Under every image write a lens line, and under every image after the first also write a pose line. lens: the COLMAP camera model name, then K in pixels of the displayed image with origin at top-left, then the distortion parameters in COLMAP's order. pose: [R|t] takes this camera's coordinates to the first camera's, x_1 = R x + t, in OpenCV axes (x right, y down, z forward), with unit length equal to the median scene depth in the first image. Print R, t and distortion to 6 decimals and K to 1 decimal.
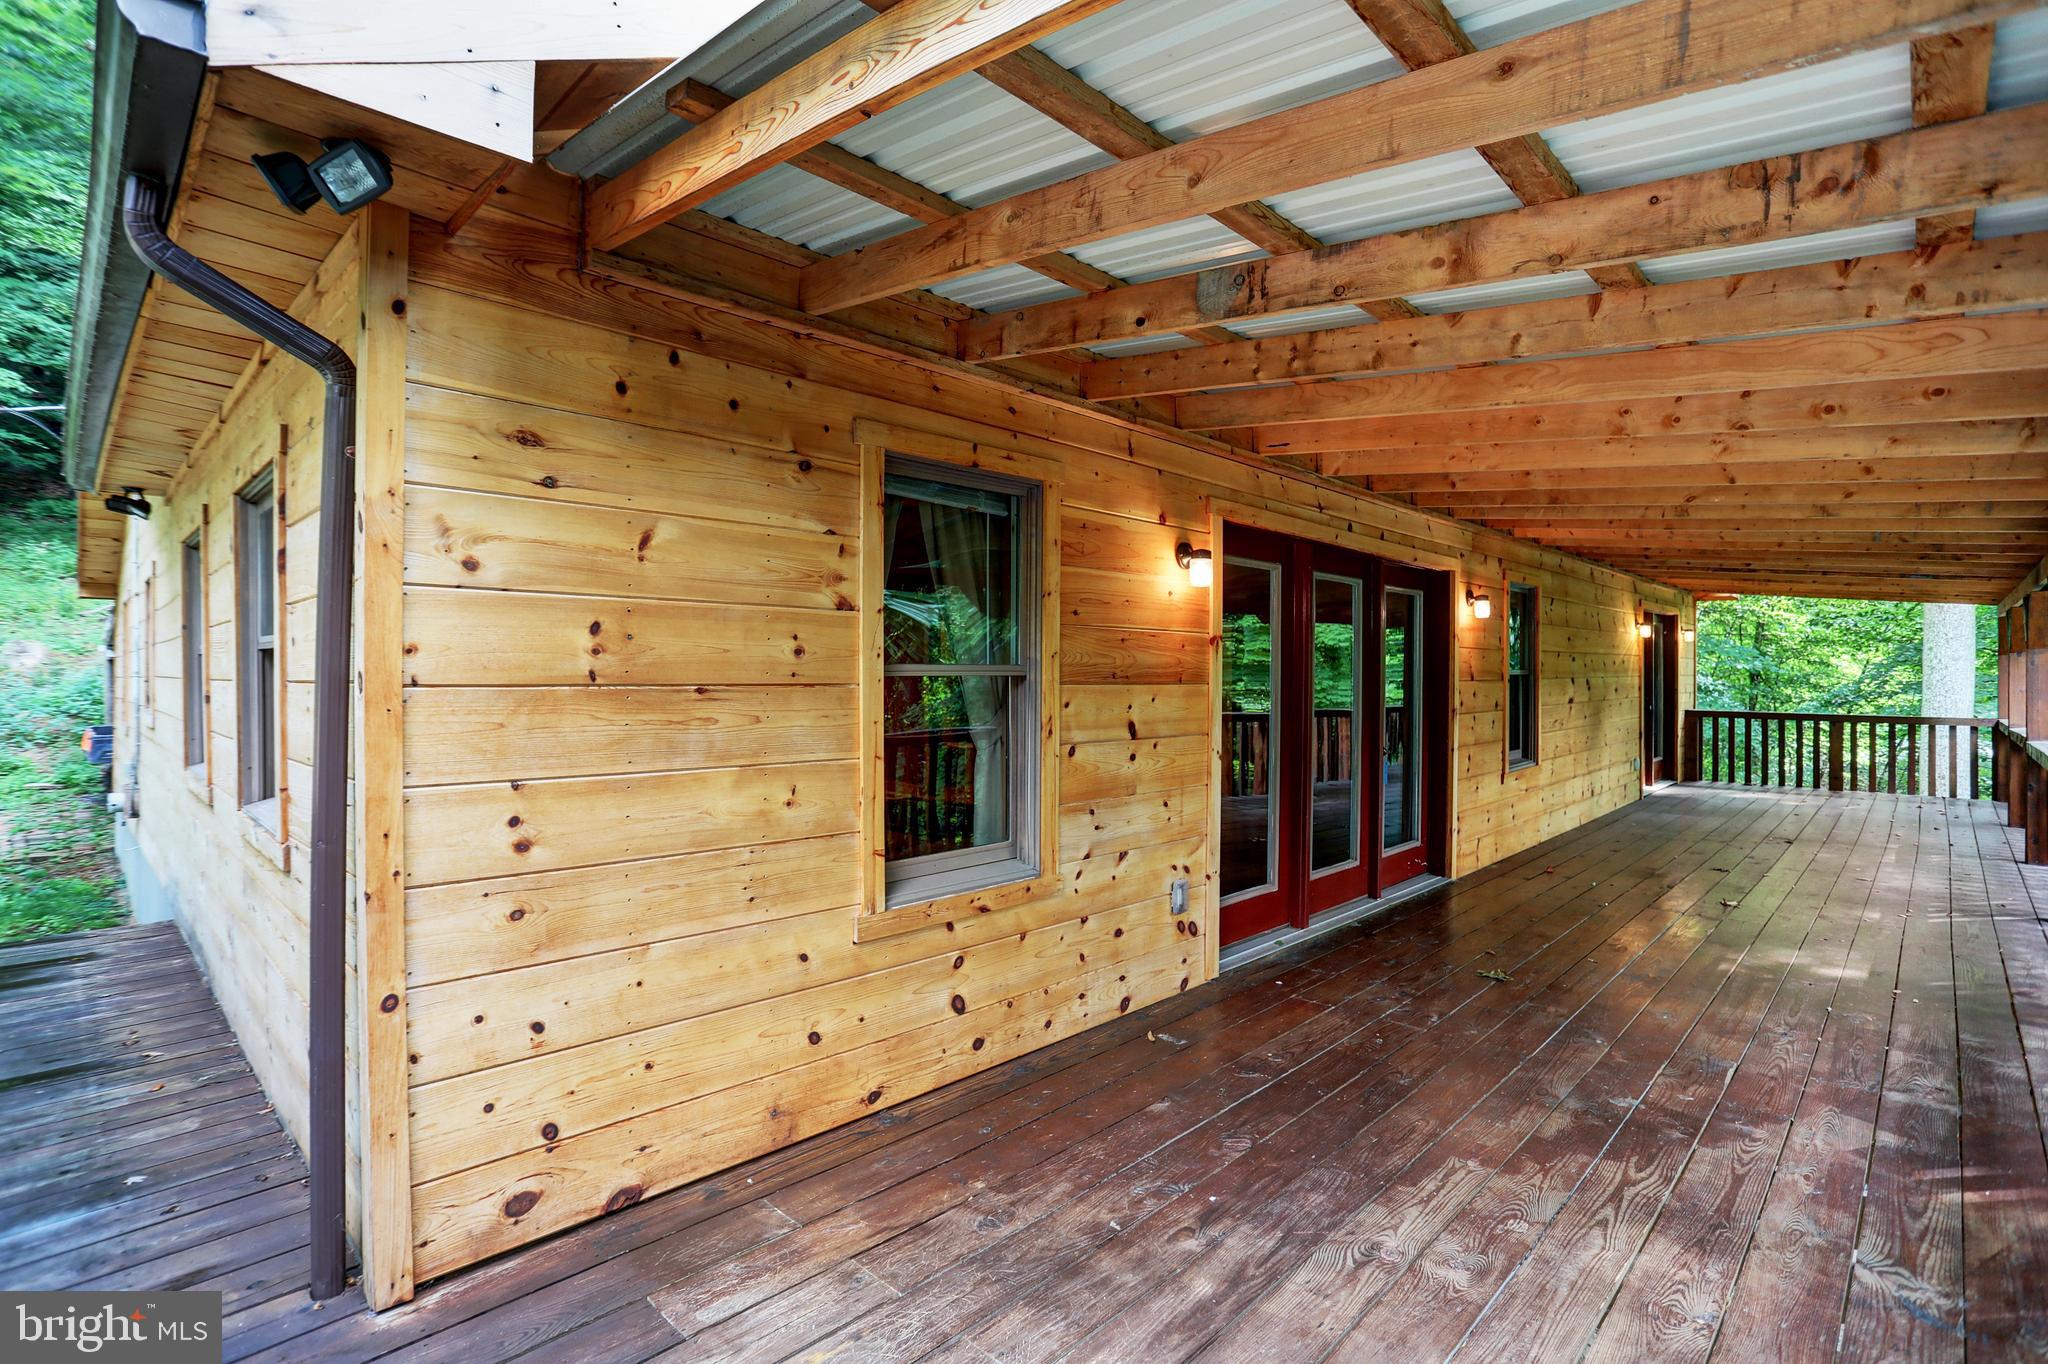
lens RADIAL K [[995.7, 0, 1066.3], [0, 995.7, 672.4], [0, 0, 1]] dist [-0.073433, 0.026678]
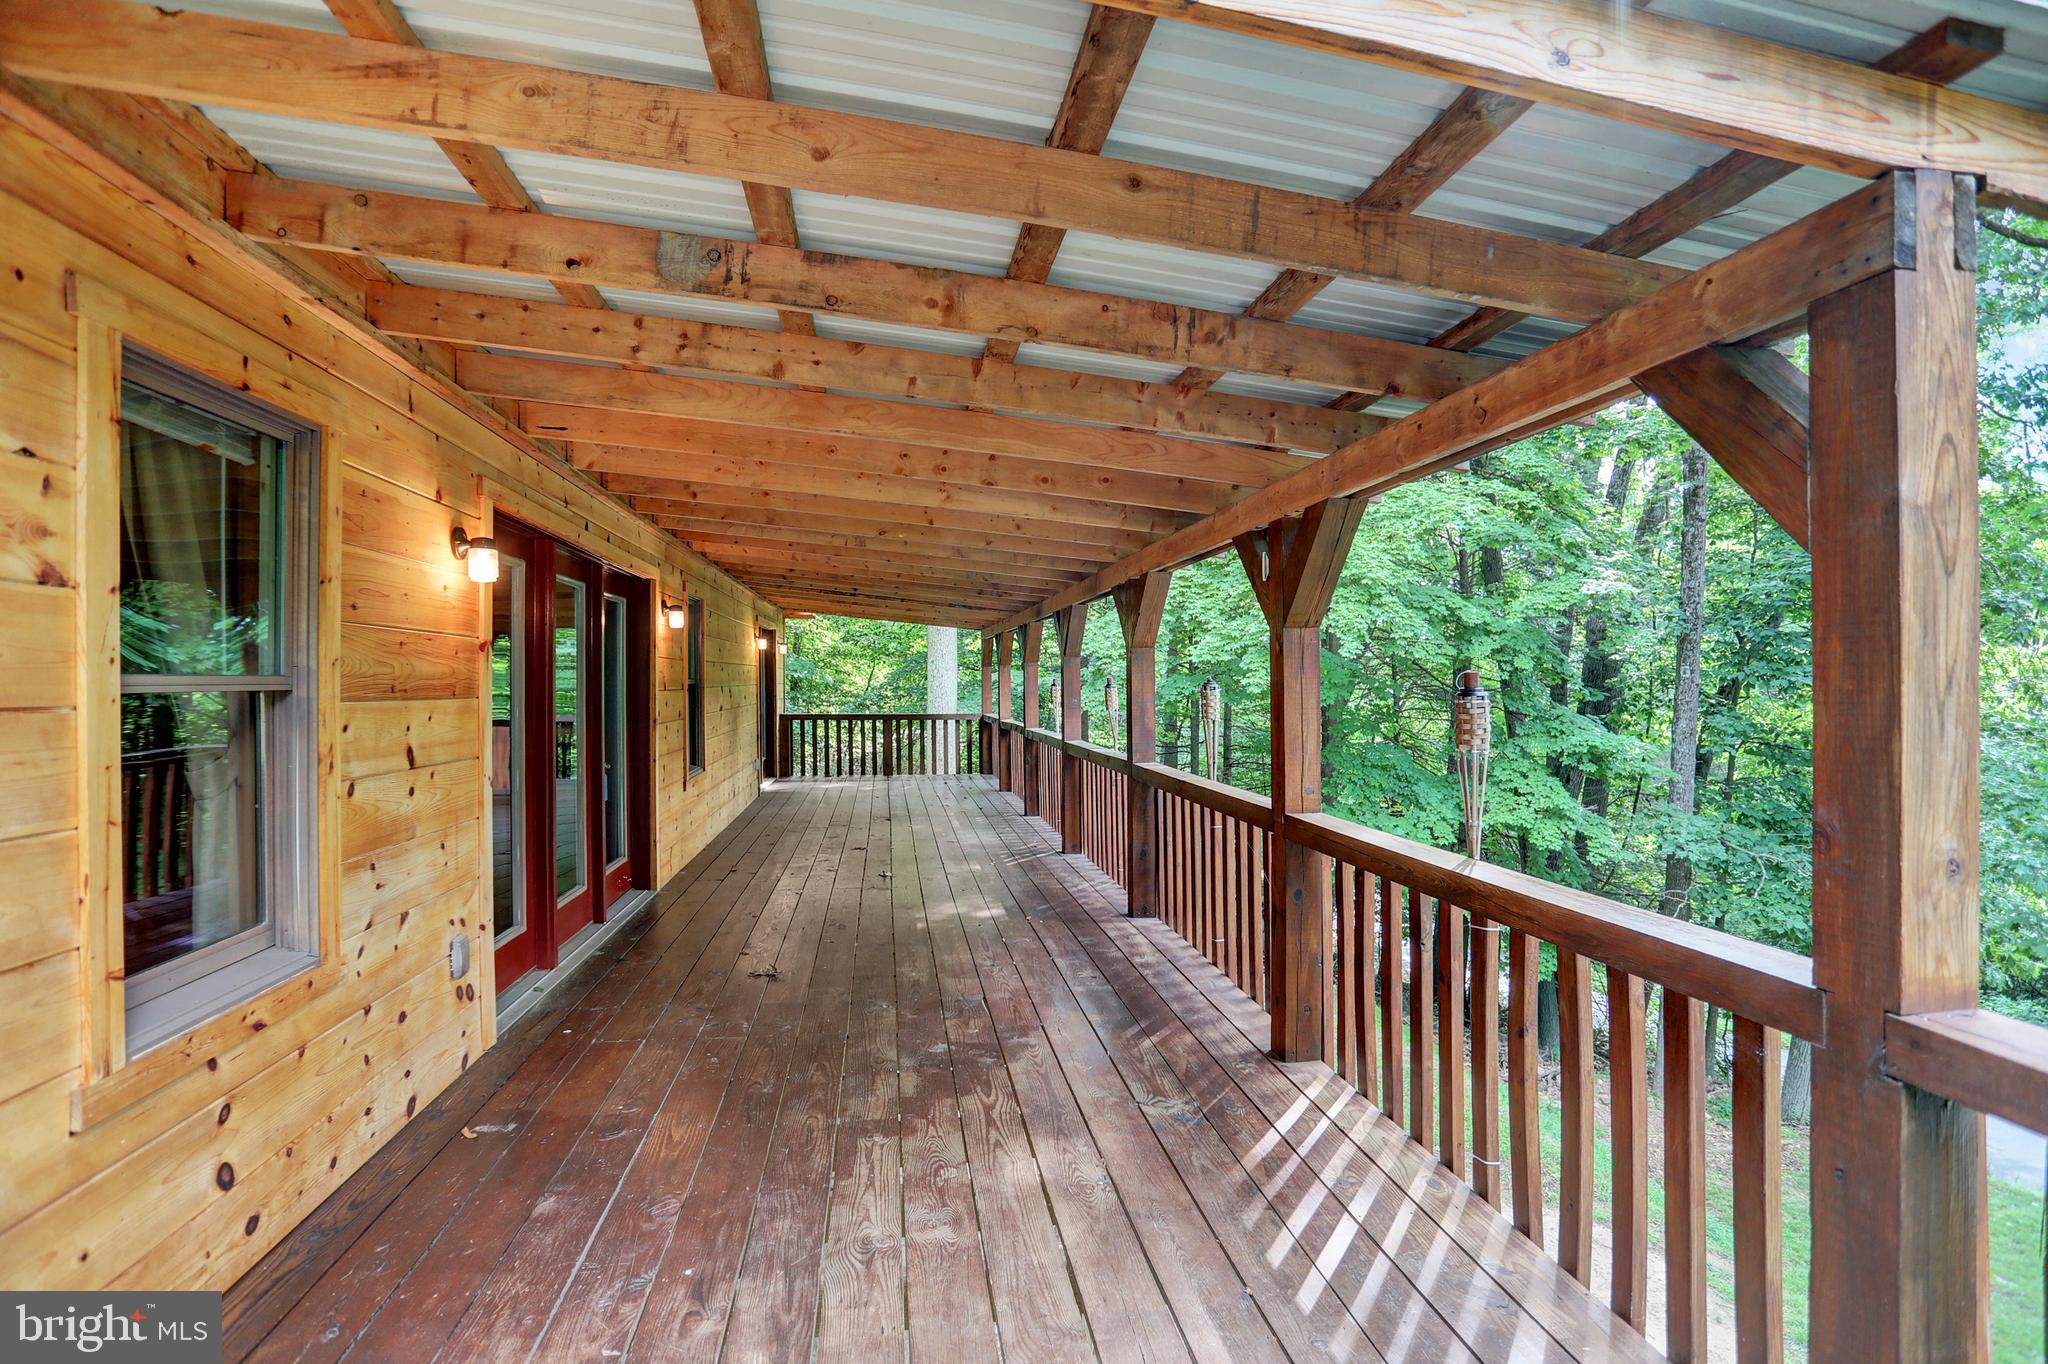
lens RADIAL K [[995.7, 0, 1035.5], [0, 995.7, 674.8], [0, 0, 1]] dist [-0.073433, 0.026678]
pose [[0.620508, -0.001485, 0.784199, -0.264550], [0.007151, 0.999967, -0.003765, -0.001551], [-0.784168, 0.007944, 0.620498, 0.151386]]
